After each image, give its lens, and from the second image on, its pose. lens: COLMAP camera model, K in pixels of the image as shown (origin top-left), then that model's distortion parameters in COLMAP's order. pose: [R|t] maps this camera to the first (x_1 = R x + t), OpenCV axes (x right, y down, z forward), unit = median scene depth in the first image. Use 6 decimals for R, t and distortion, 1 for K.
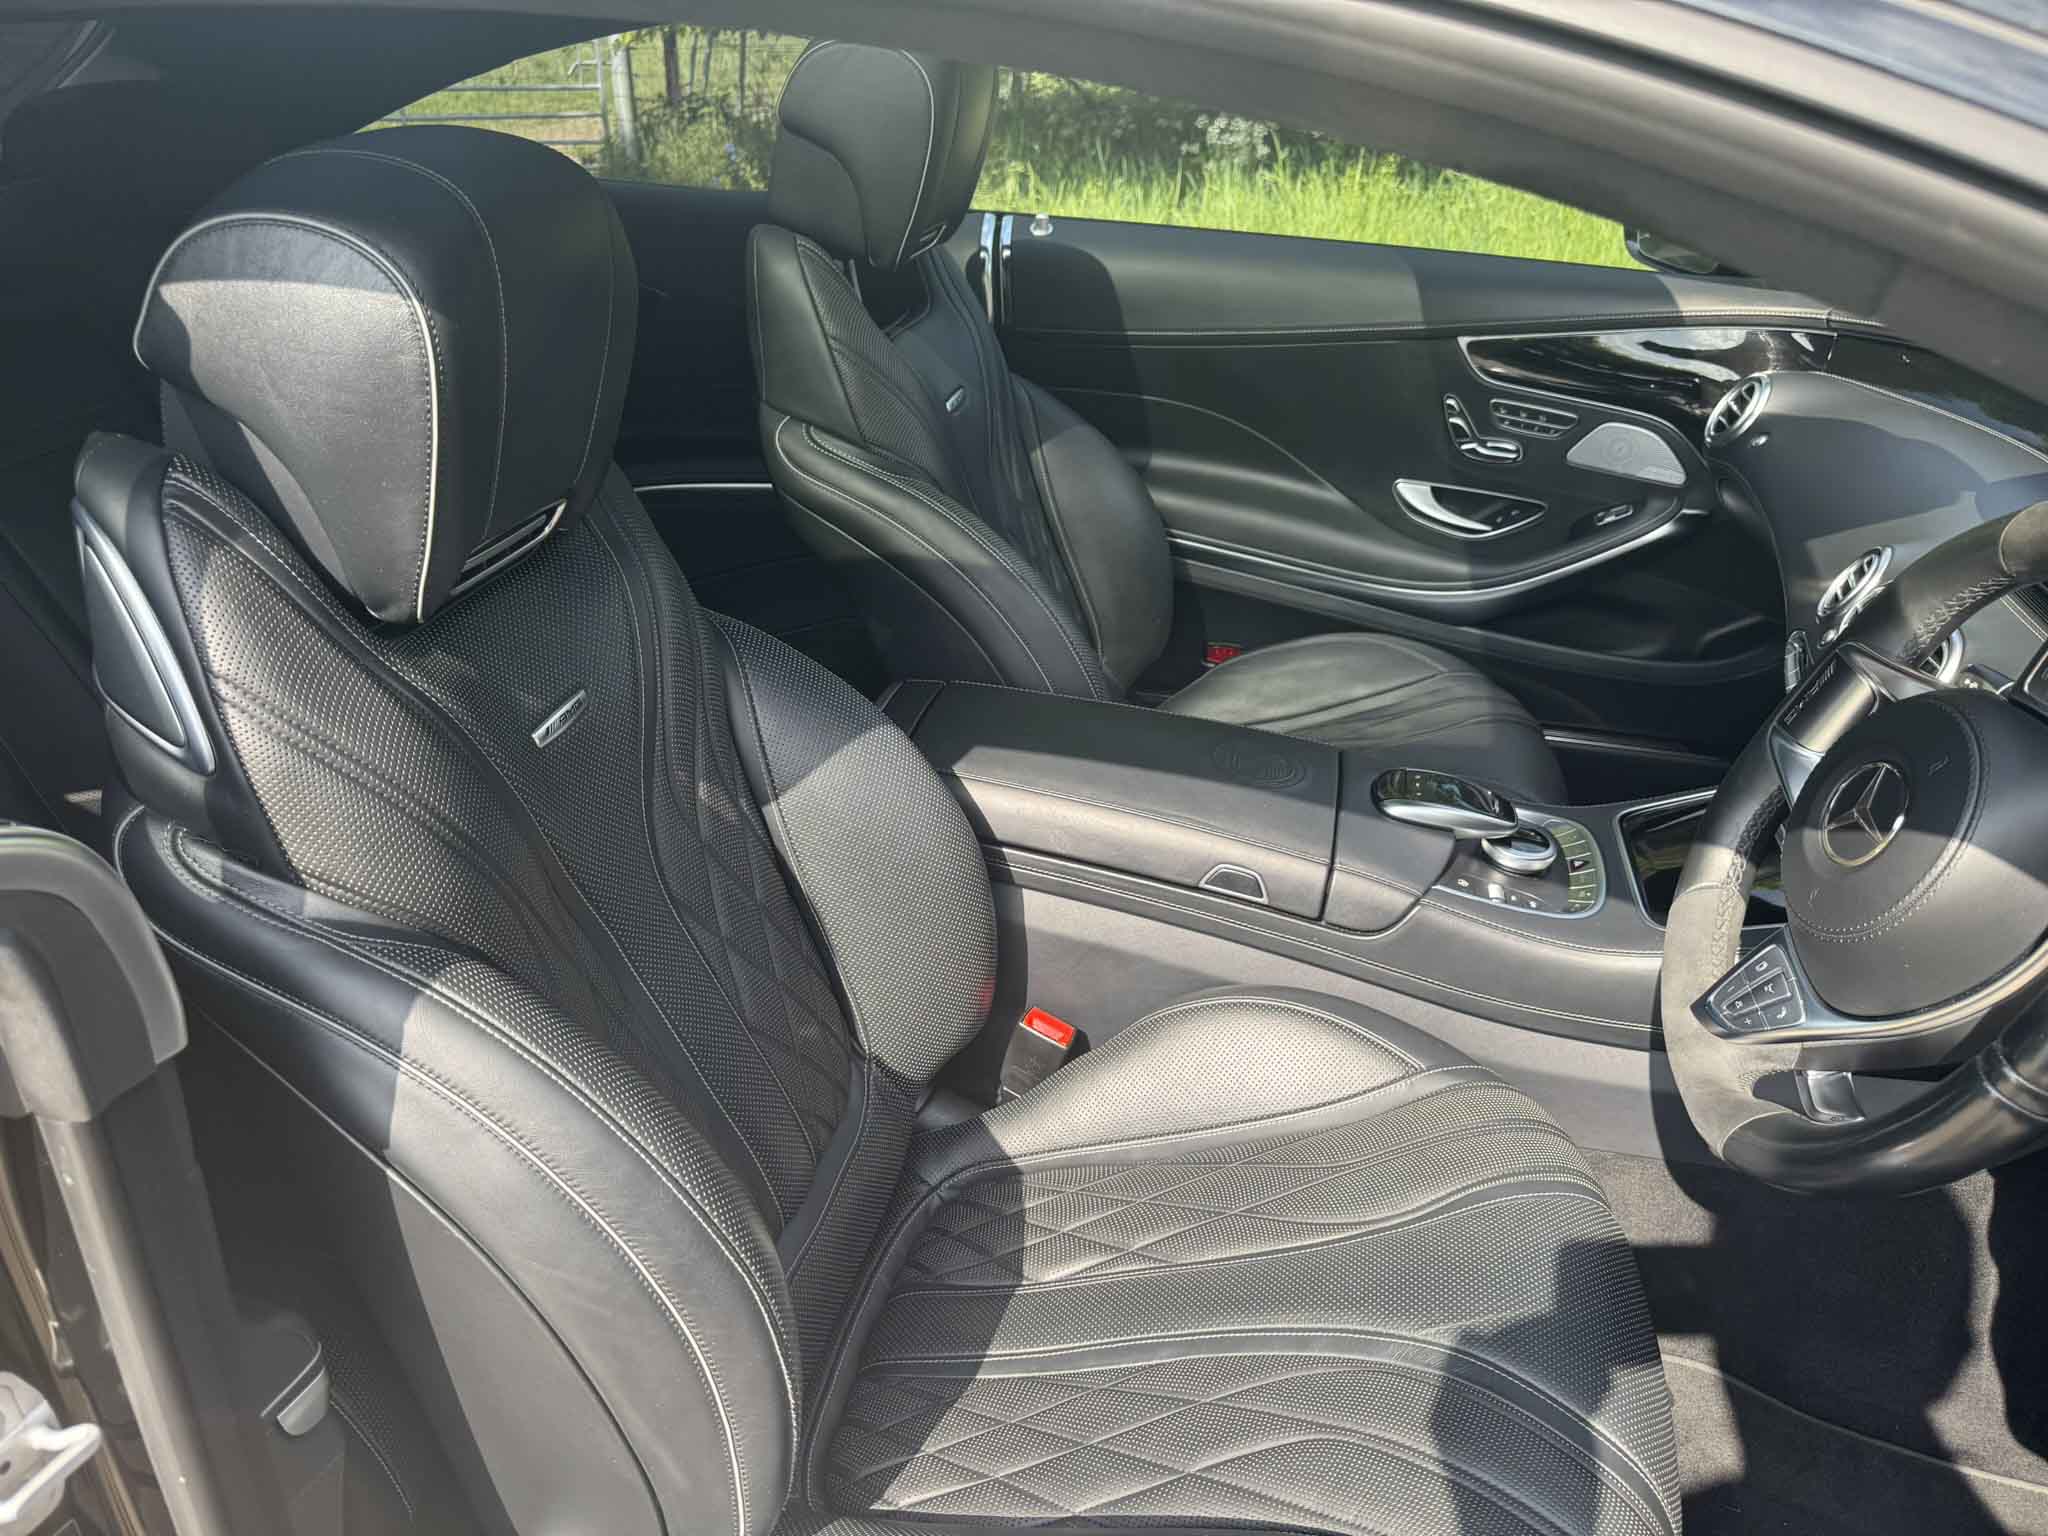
lens RADIAL K [[1436.8, 0, 1014.2], [0, 1436.8, 774.1], [0, 0, 1]] dist [0.018385, -0.033926]
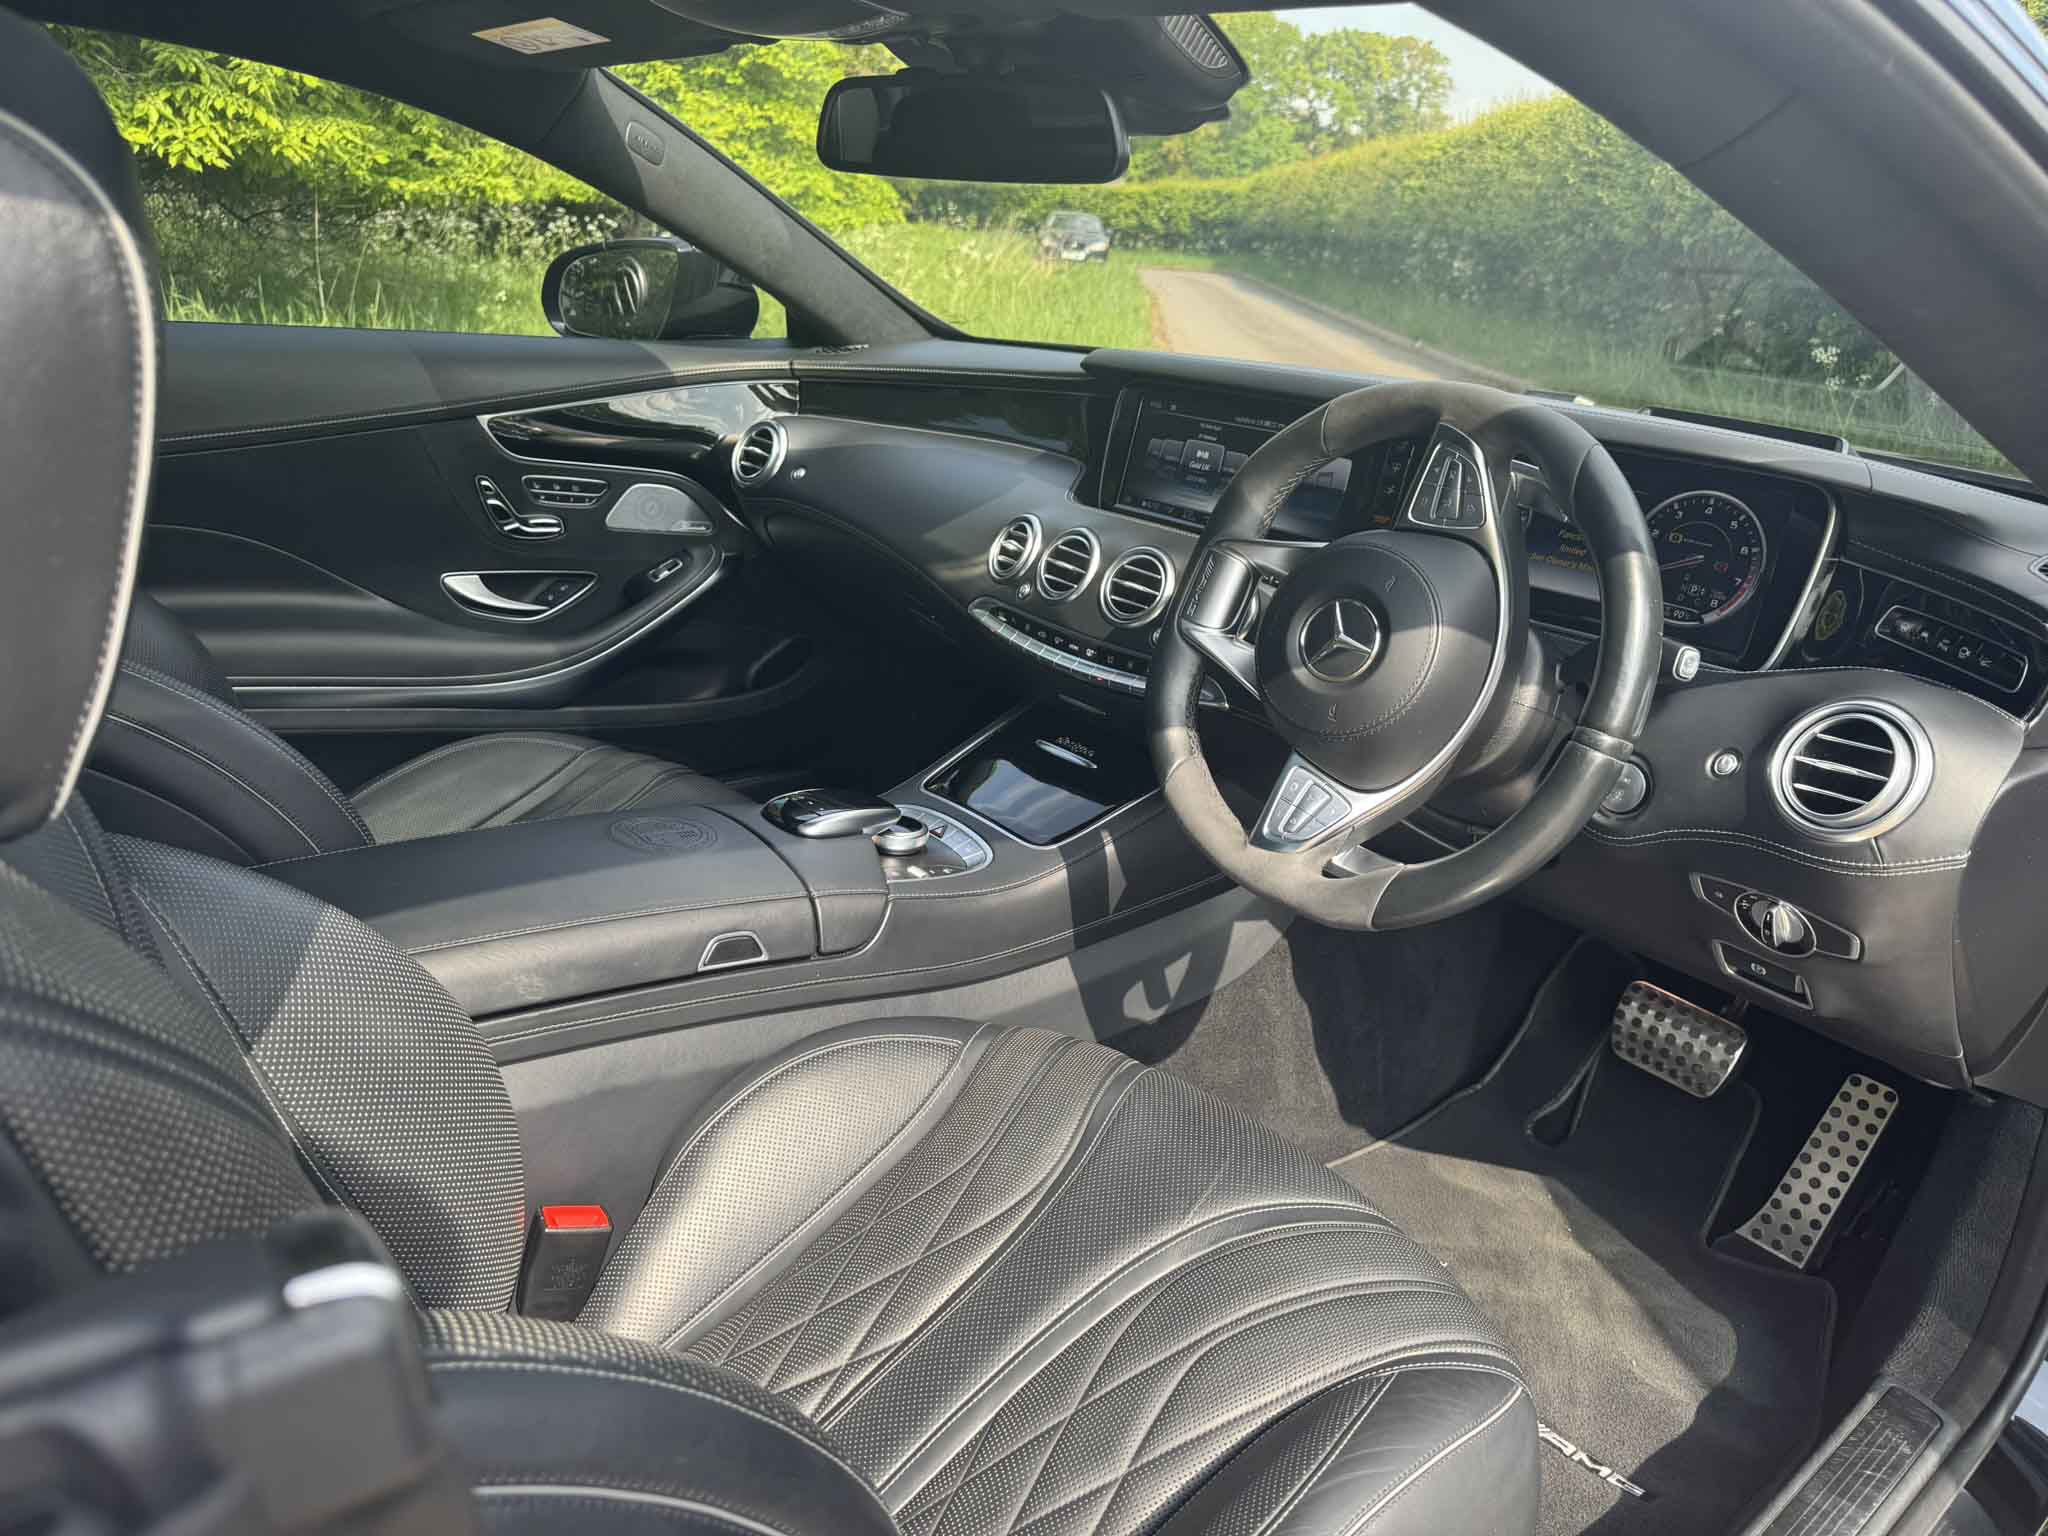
lens RADIAL K [[1436.8, 0, 1029.4], [0, 1436.8, 768.3], [0, 0, 1]] dist [0.018385, -0.033926]
pose [[0.588498, -0.256203, 0.766831, -0.267143], [0.335249, 0.940409, 0.056913, -0.014621], [-0.735716, 0.223587, 0.639321, 0.169235]]
